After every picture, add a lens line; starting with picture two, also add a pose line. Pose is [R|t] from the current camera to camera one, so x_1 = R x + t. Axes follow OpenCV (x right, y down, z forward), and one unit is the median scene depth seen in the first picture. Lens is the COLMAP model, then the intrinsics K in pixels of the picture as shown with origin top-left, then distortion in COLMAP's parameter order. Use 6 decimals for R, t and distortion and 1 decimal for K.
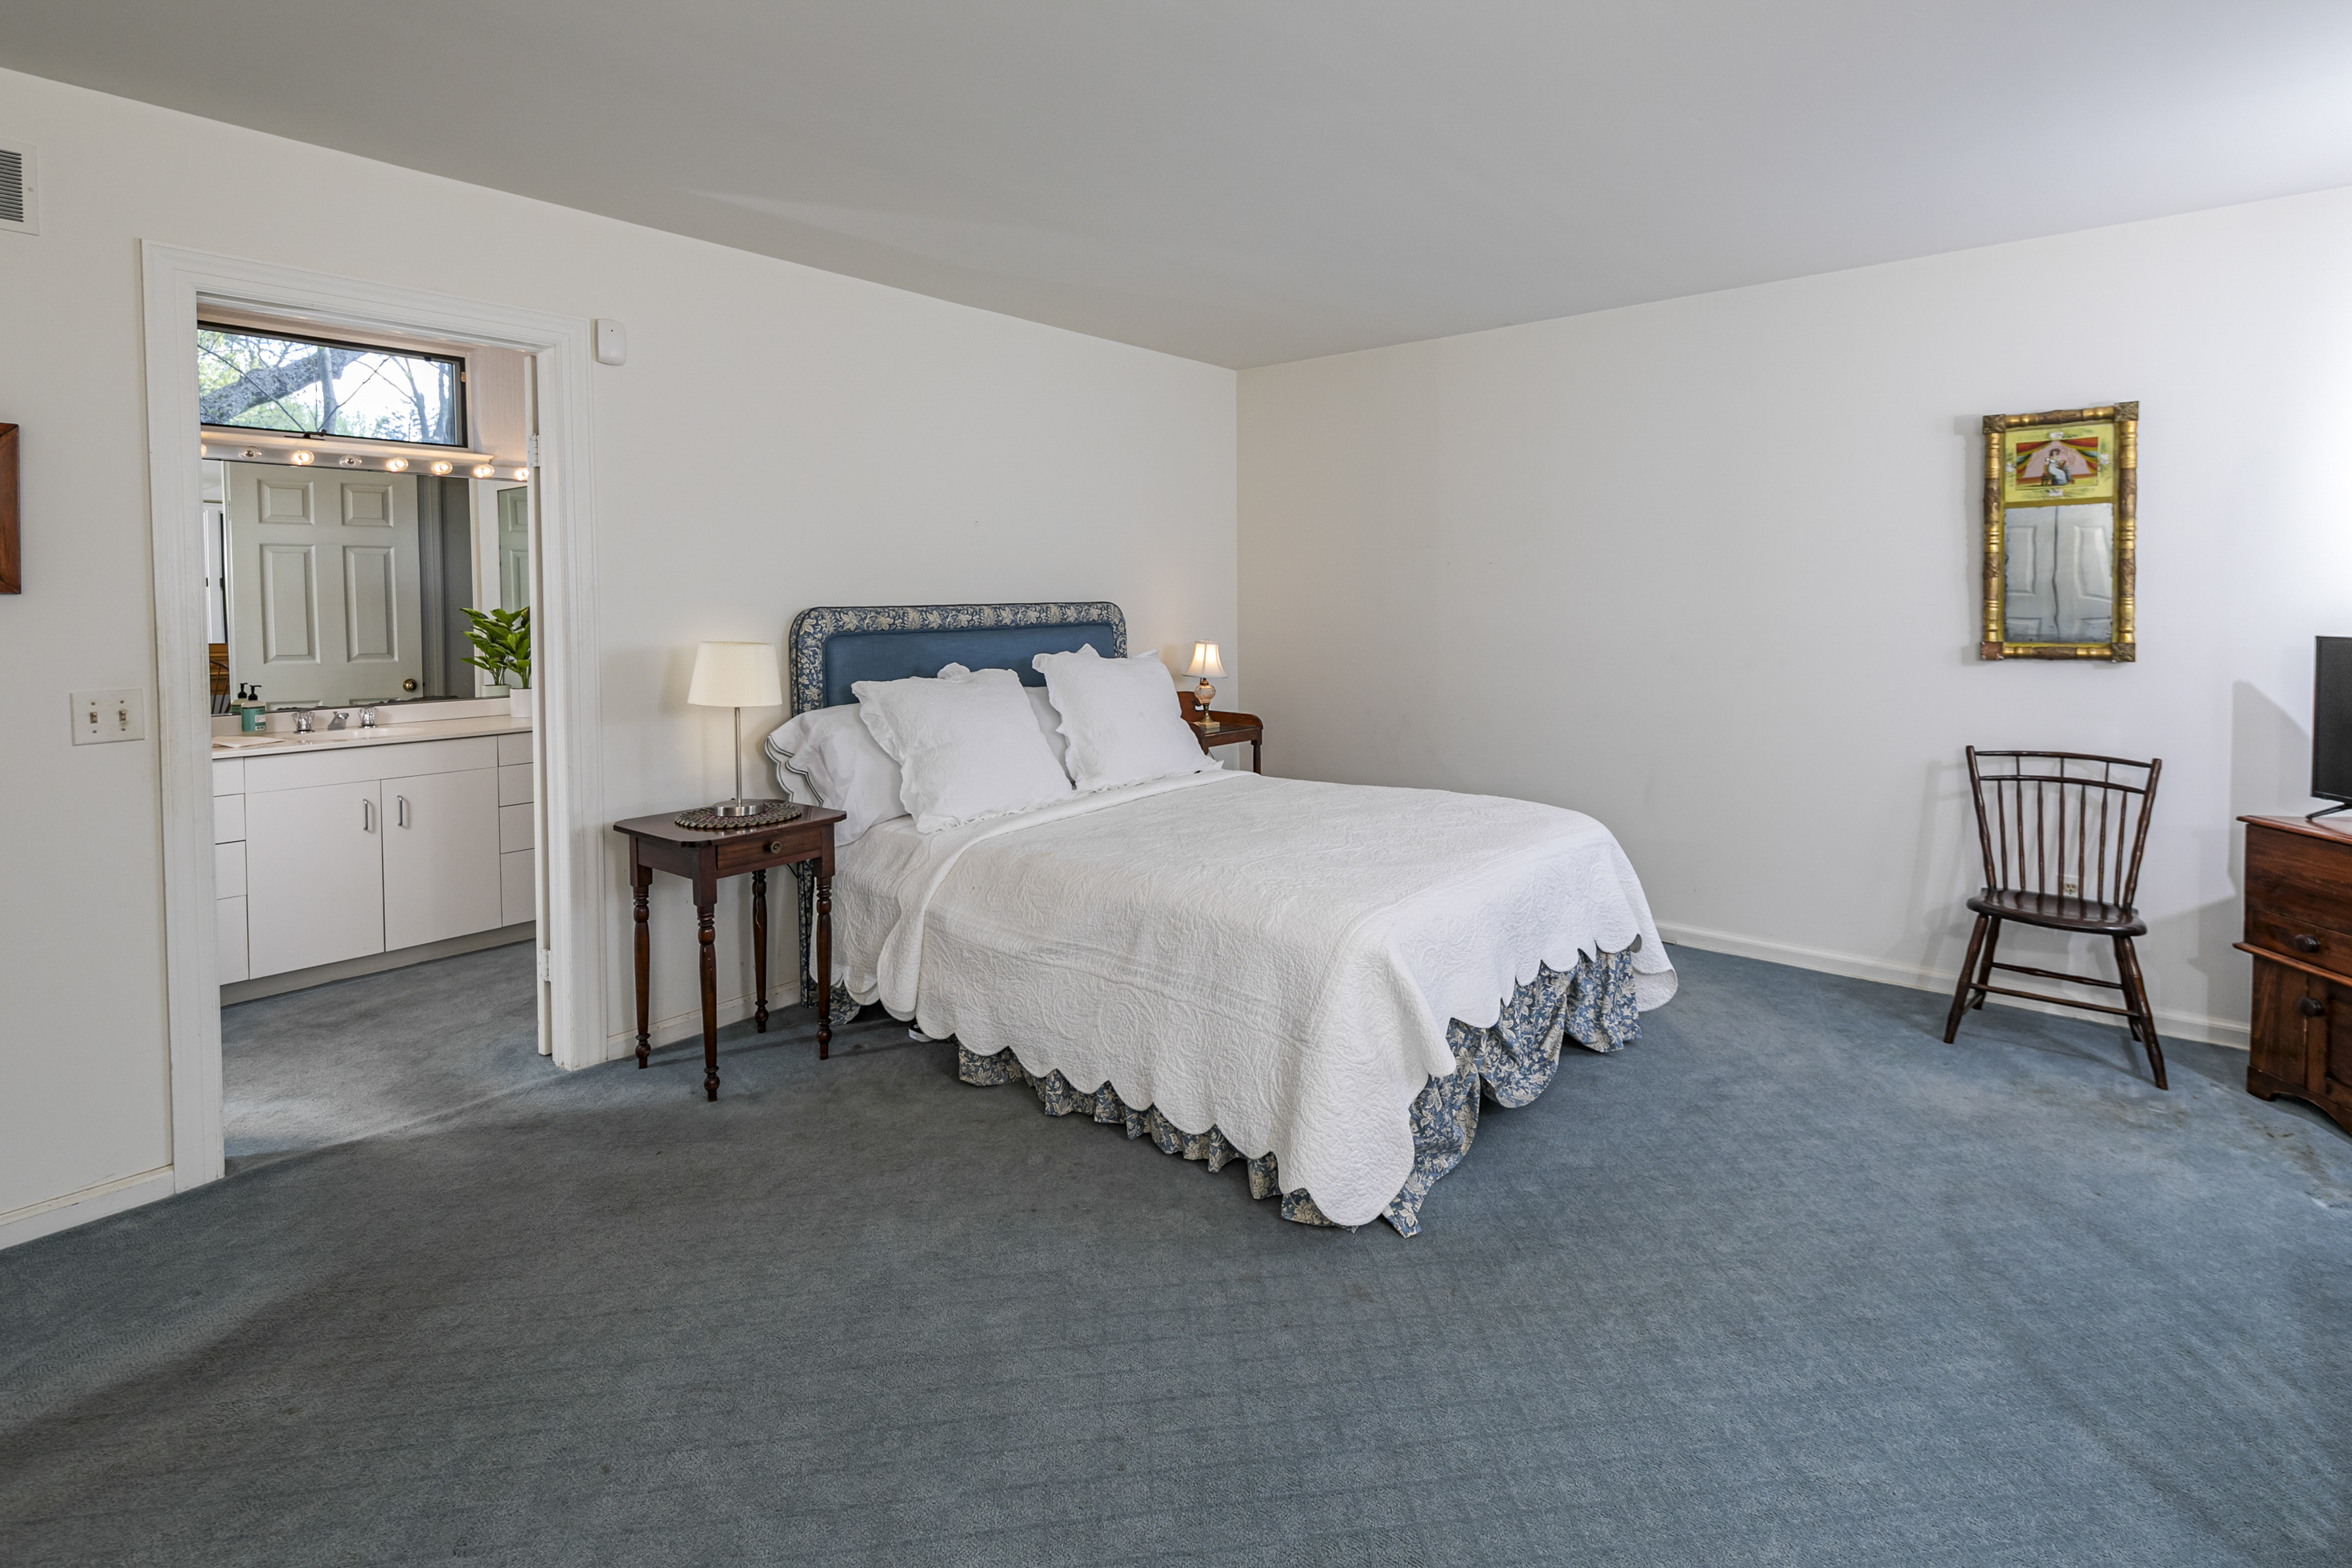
lens RADIAL K [[1134.2, 0, 1175.1], [0, 1134.2, 640.9], [0, 0, 1]] dist [-0.000614, -0.000121]
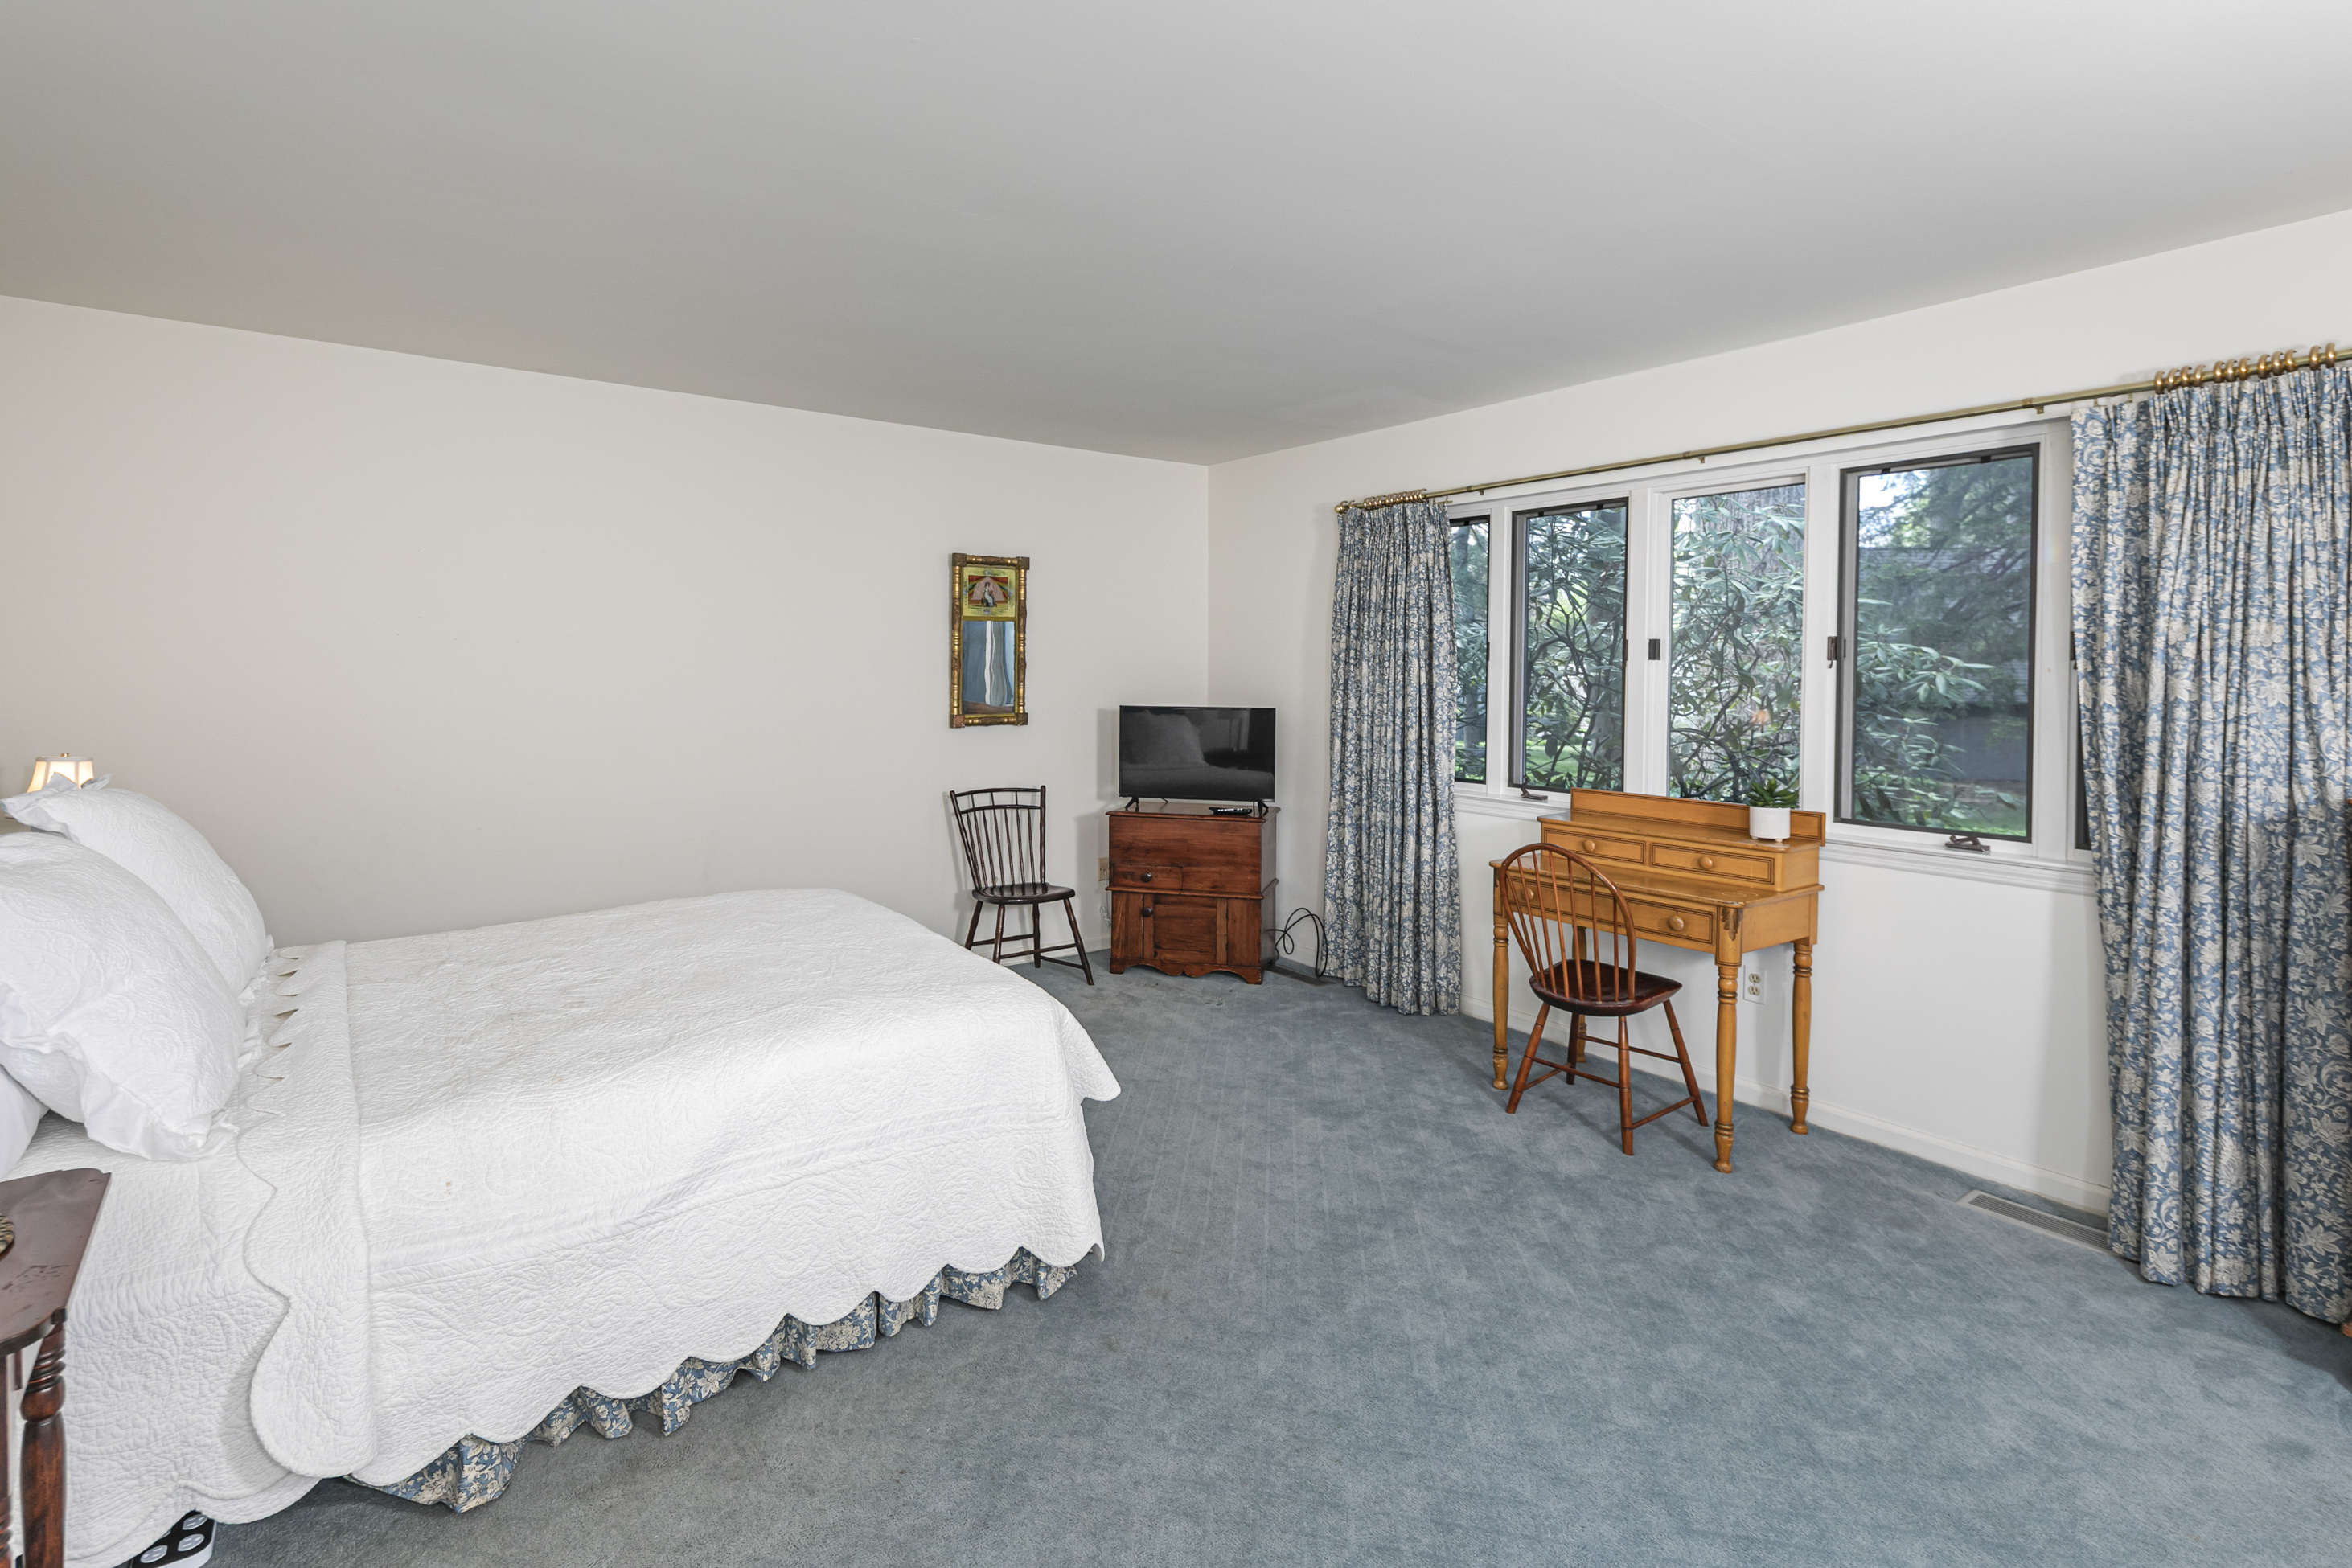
lens RADIAL K [[1135.9, 0, 1174.8], [0, 1135.9, 679.7], [0, 0, 1]] dist [0.000531, 0.000087]
pose [[0.212564, -0.000640, 0.977147, -0.624737], [0.021065, 0.999770, -0.003928, -0.032434], [-0.976920, 0.021419, 0.212528, 0.462467]]
